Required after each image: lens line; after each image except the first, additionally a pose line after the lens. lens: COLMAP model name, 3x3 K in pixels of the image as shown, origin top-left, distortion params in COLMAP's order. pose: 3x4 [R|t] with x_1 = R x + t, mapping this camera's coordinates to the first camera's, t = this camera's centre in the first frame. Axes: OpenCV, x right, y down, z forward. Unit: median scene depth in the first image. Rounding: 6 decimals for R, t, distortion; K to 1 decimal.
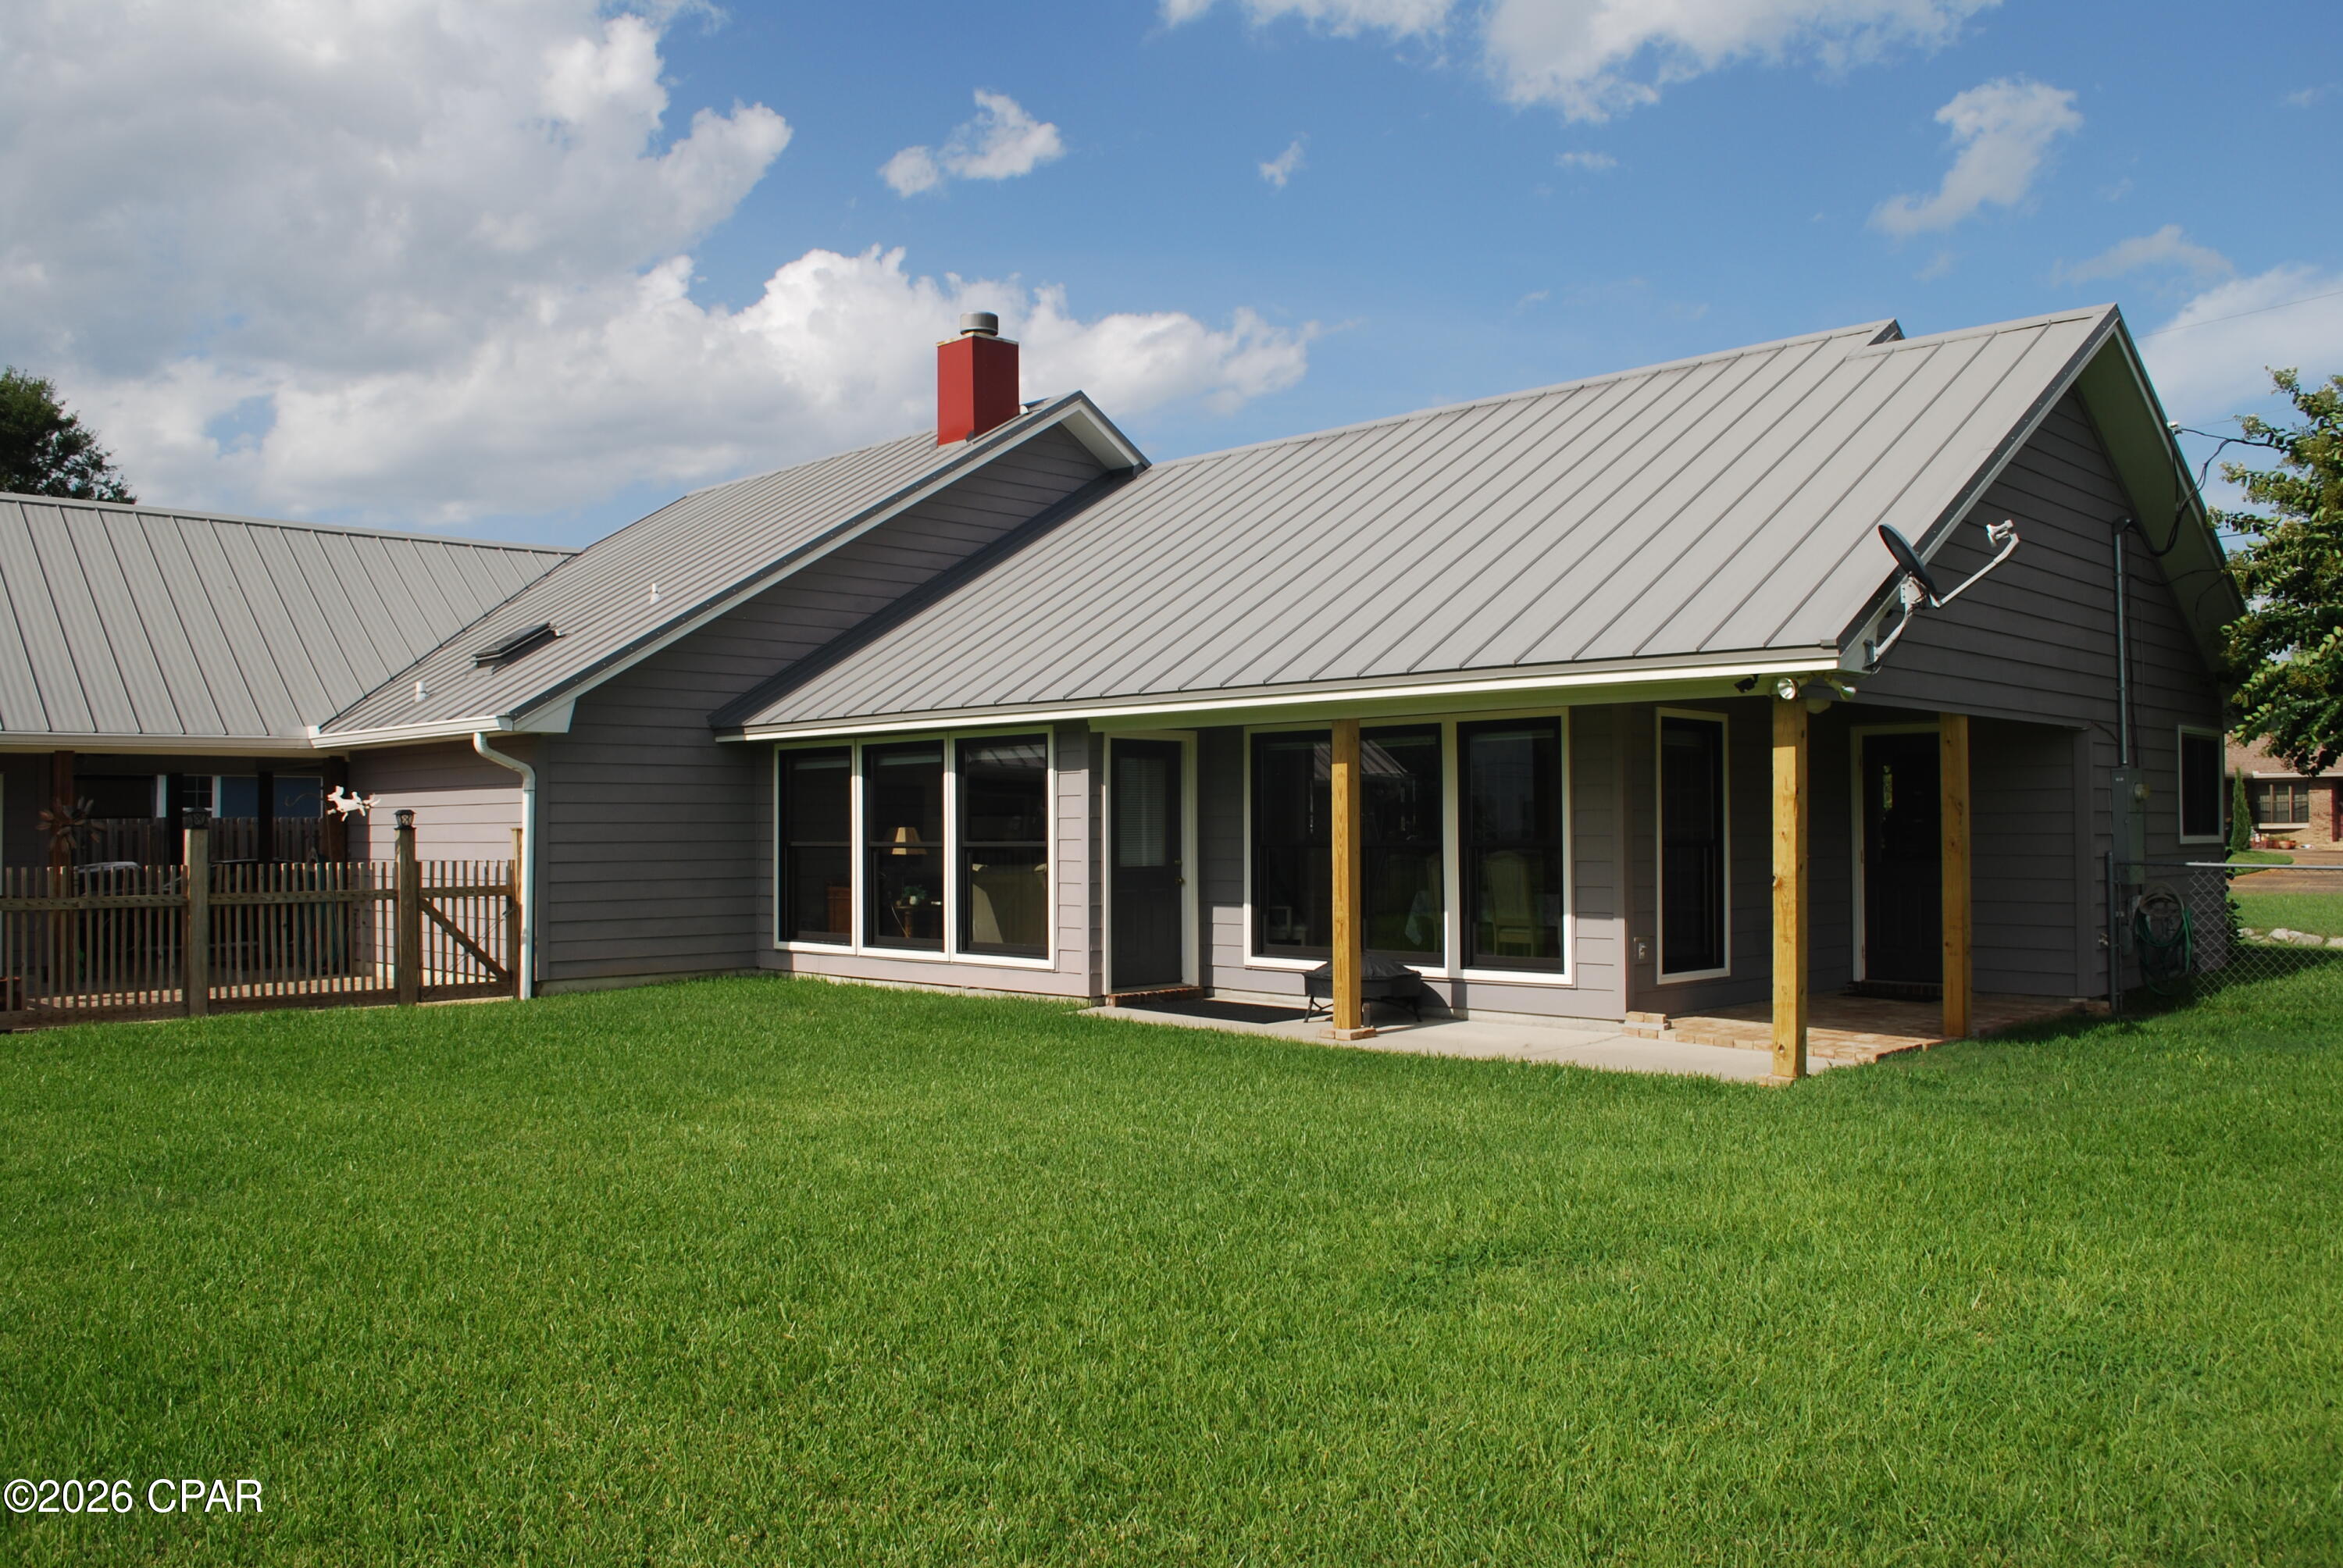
lens RADIAL K [[1834.5, 0, 1171.5], [0, 1834.5, 784.0], [0, 0, 1]] dist [-0.068922, -0.002303]
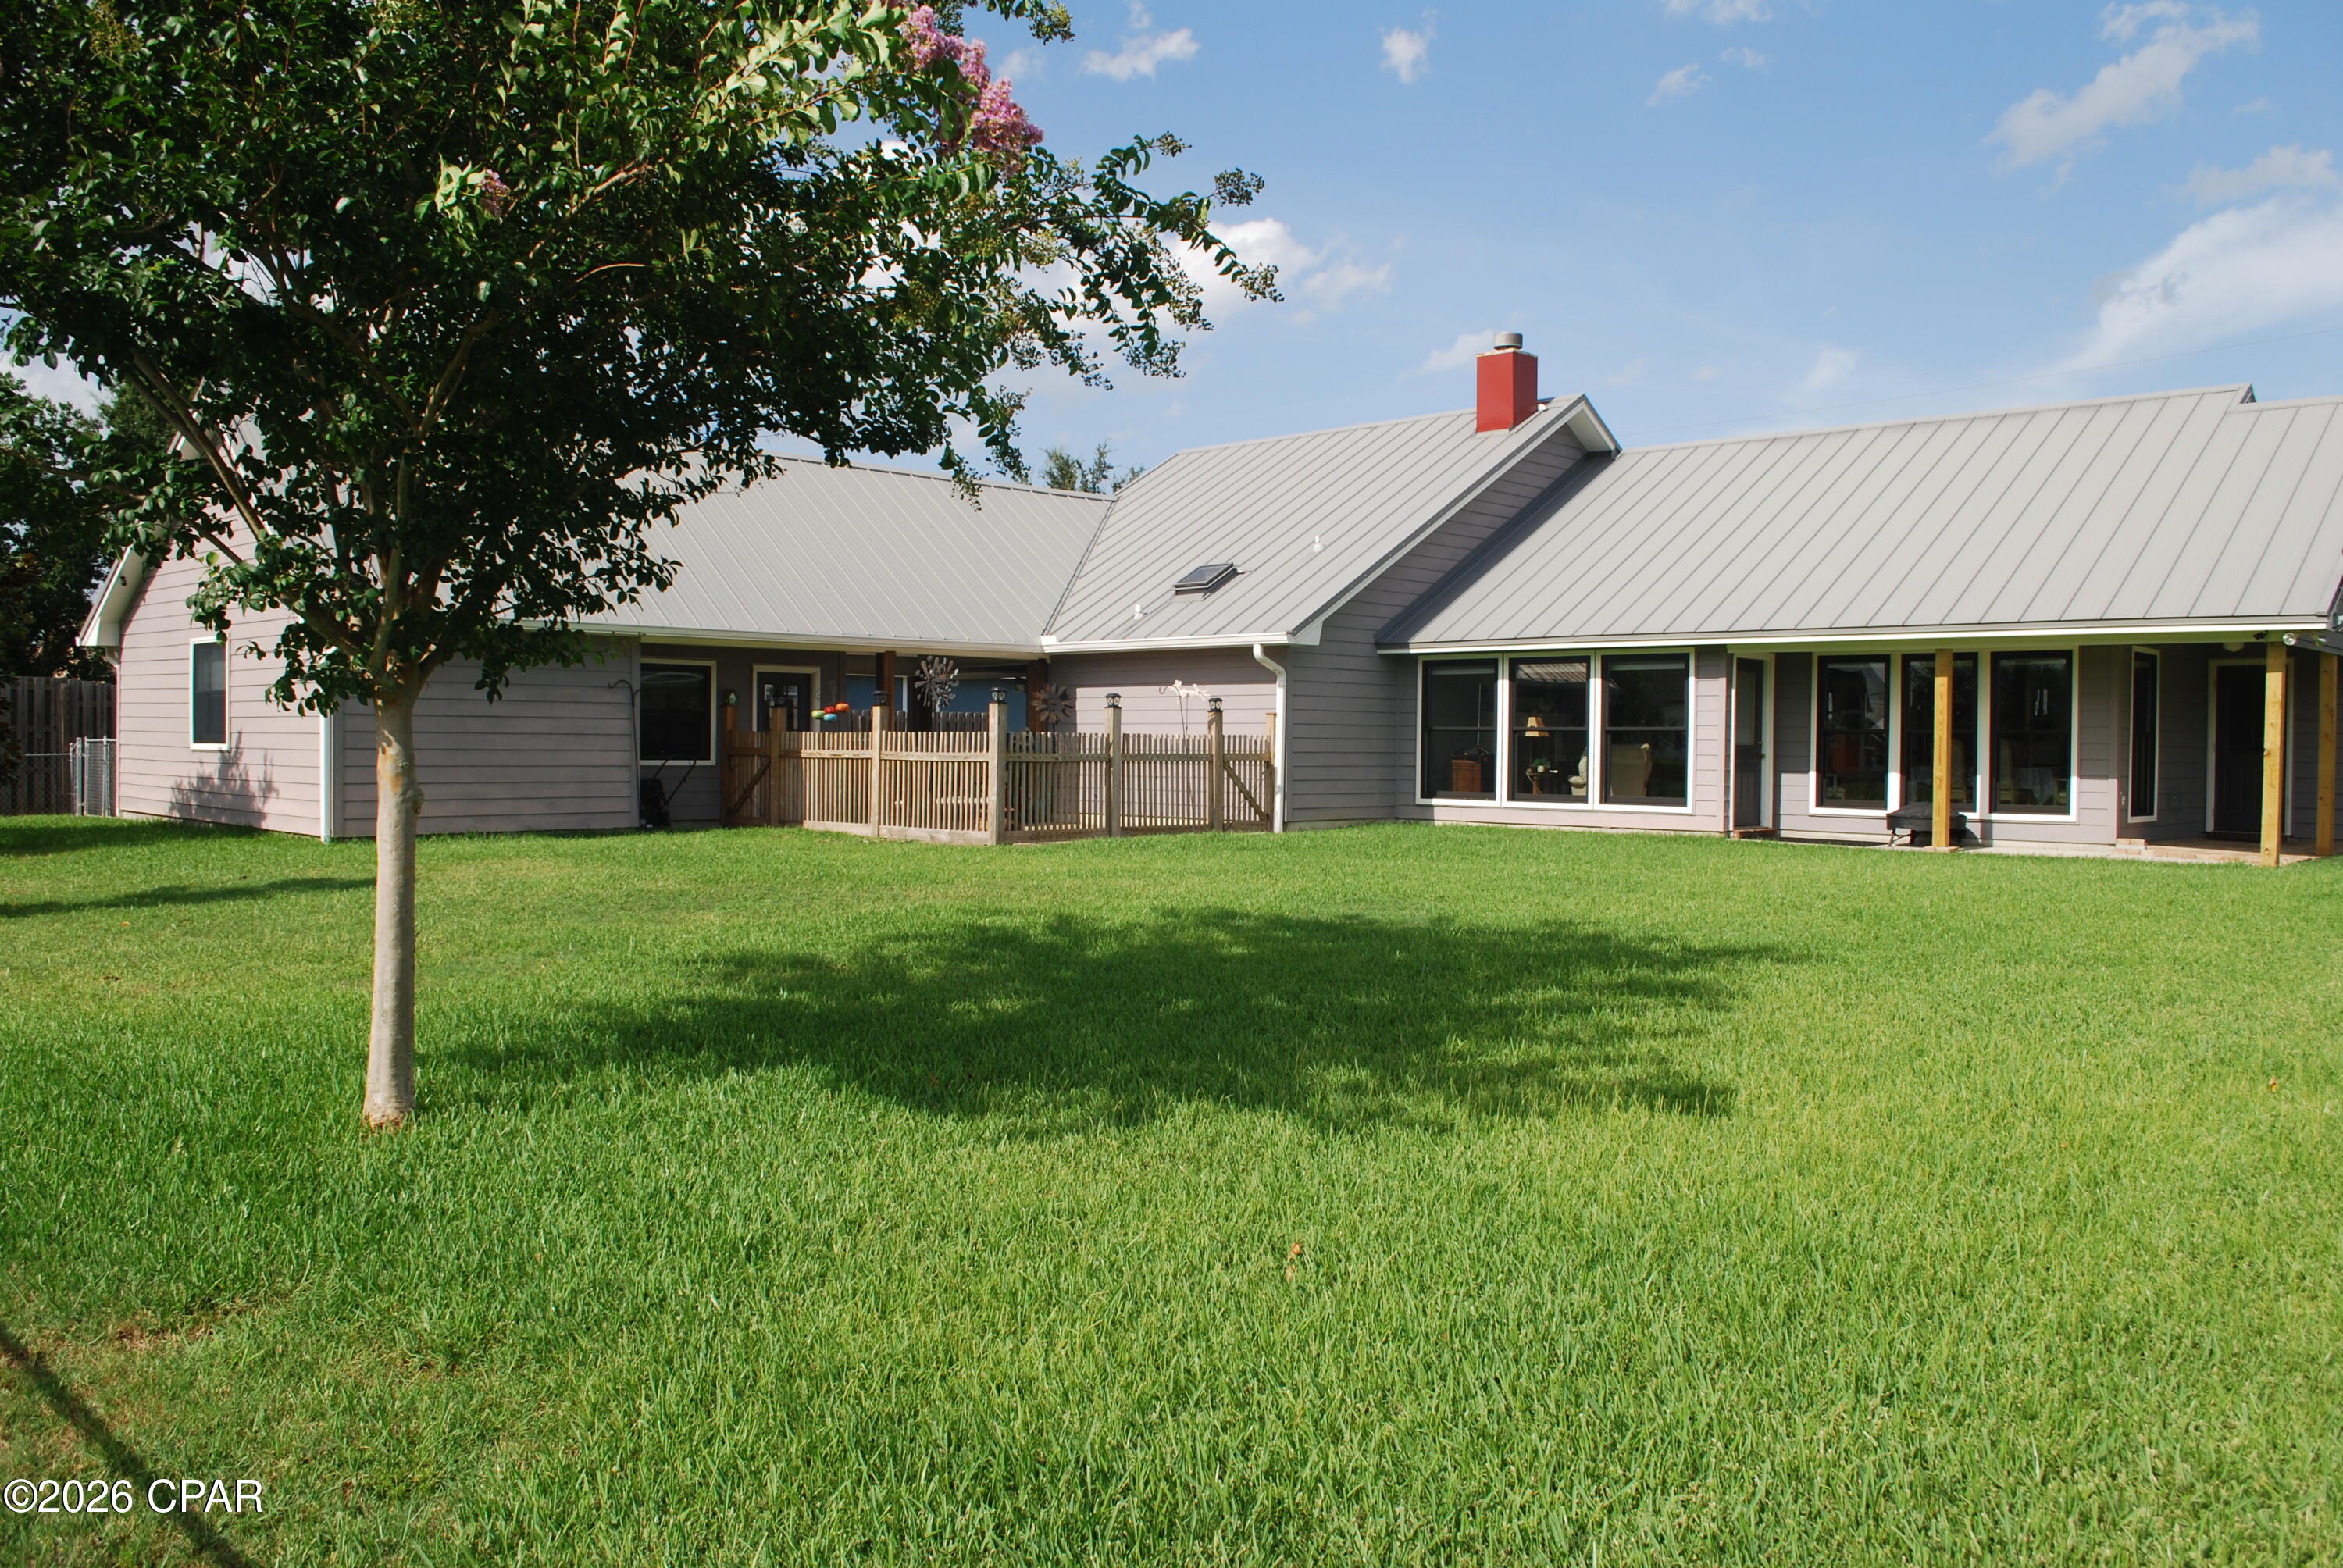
lens RADIAL K [[1834.5, 0, 1171.5], [0, 1834.5, 784.0], [0, 0, 1]] dist [-0.068922, -0.002303]
pose [[0.999800, 0.017175, 0.010279, -0.470937], [-0.017627, 0.998802, 0.045639, 0.017010], [-0.009482, -0.045811, 0.998905, -0.438498]]
